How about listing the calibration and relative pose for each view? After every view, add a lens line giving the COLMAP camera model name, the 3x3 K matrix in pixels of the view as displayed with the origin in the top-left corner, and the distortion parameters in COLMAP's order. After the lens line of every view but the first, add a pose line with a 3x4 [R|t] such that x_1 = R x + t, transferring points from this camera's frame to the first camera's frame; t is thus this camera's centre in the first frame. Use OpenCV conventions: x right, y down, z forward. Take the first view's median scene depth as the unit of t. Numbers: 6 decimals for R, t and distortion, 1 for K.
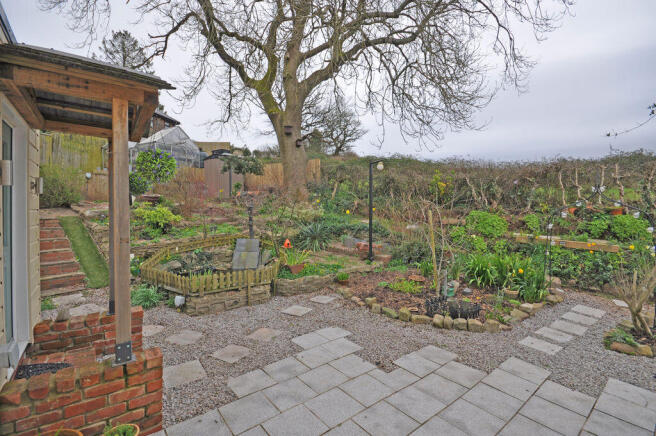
lens RADIAL K [[299.4, 0, 328.7], [0, 299.4, 208.1], [0, 0, 1]] dist [-0.000718, -0.000242]
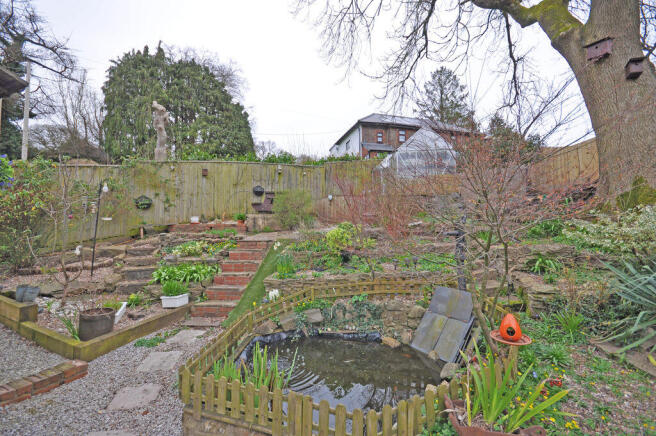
lens RADIAL K [[299.4, 0, 328.7], [0, 299.4, 208.1], [0, 0, 1]] dist [-0.000718, -0.000242]
pose [[0.483939, -0.083097, -0.871147, 0.038538], [0.005441, 0.995748, -0.091959, 0.012939], [0.875085, 0.039763, 0.482334, 0.418368]]
